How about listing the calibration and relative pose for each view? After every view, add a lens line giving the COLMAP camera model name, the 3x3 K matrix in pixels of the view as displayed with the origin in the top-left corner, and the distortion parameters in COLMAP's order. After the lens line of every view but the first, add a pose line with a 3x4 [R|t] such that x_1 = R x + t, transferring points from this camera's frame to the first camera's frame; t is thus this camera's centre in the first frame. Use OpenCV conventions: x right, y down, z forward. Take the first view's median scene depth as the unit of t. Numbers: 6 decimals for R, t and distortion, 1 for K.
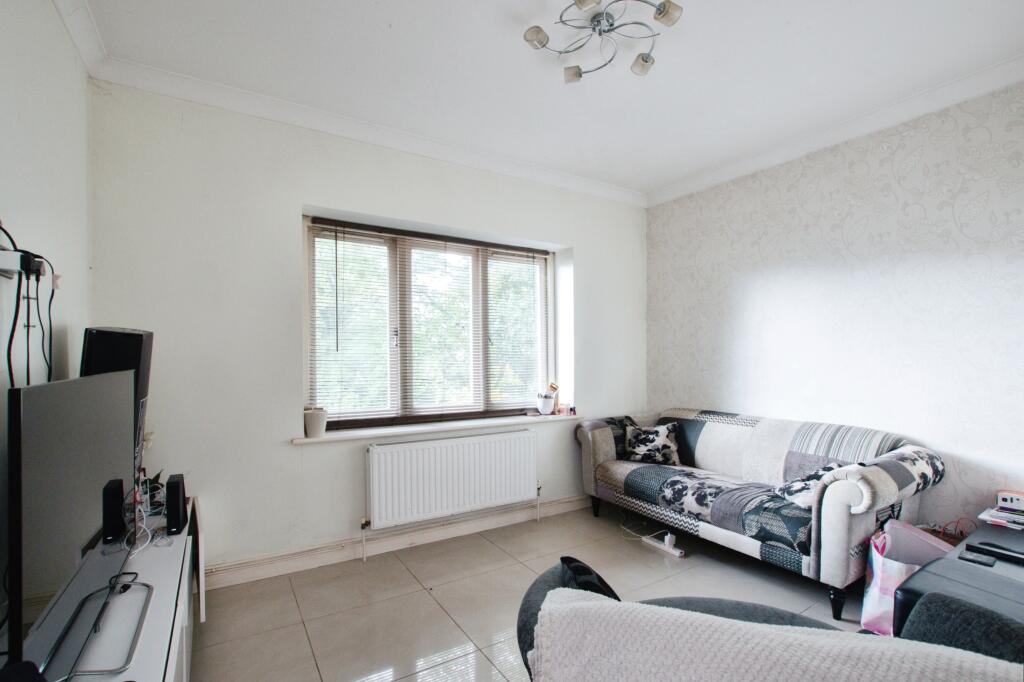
lens RADIAL K [[467.6, 0, 515.5], [0, 467.6, 347.0], [0, 0, 1]] dist [-0.026637, 0.000409]
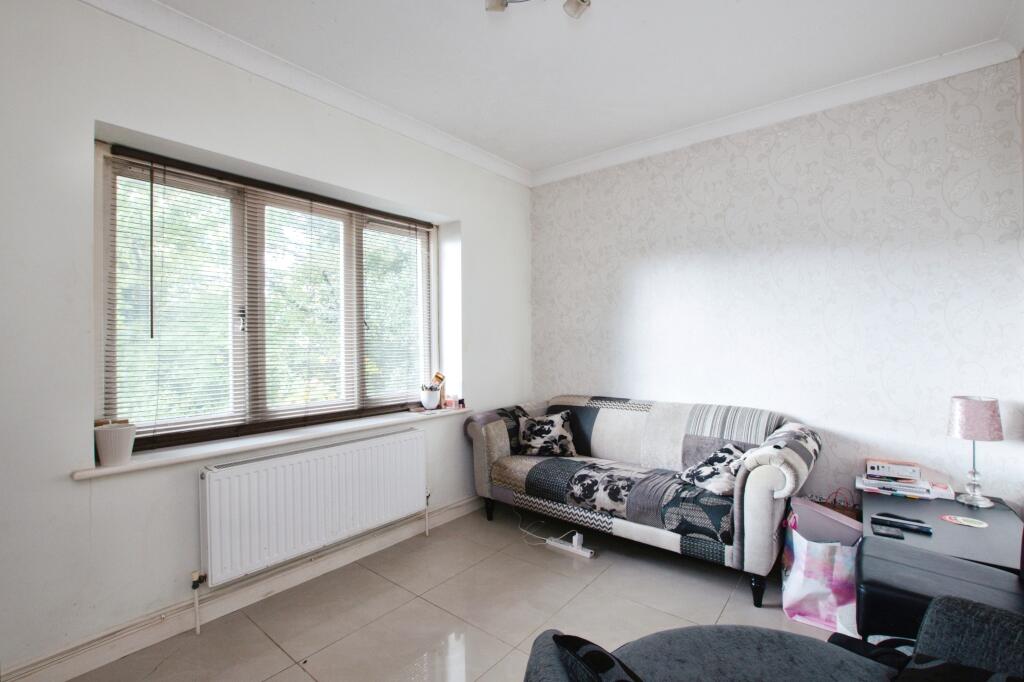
lens RADIAL K [[455.6, 0, 510.8], [0, 455.6, 326.7], [0, 0, 1]] dist [-0.028786, 0.001448]
pose [[0.948829, 0.001851, 0.315784, -0.078172], [0.002878, 0.999891, -0.014508, 0.003872], [-0.315777, 0.014675, 0.948720, 0.178931]]
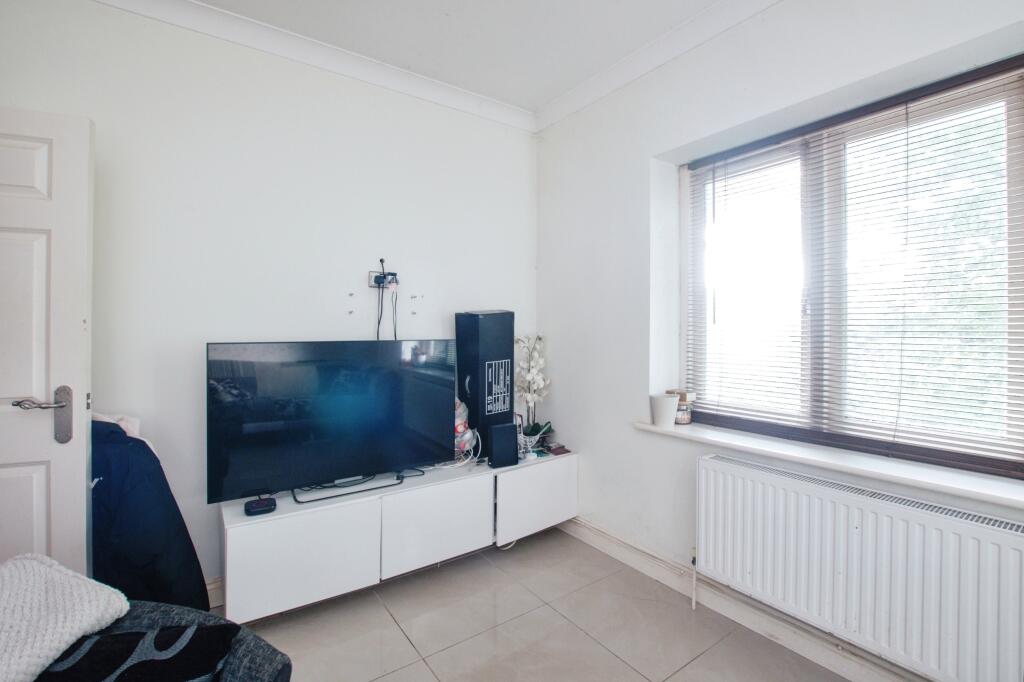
lens RADIAL K [[455.6, 0, 510.8], [0, 455.6, 326.7], [0, 0, 1]] dist [-0.028786, 0.001448]
pose [[0.055294, -0.010098, -0.998419, 0.336203], [0.016429, 0.999823, -0.009202, 0.013996], [0.998335, -0.015894, 0.055450, 0.608371]]
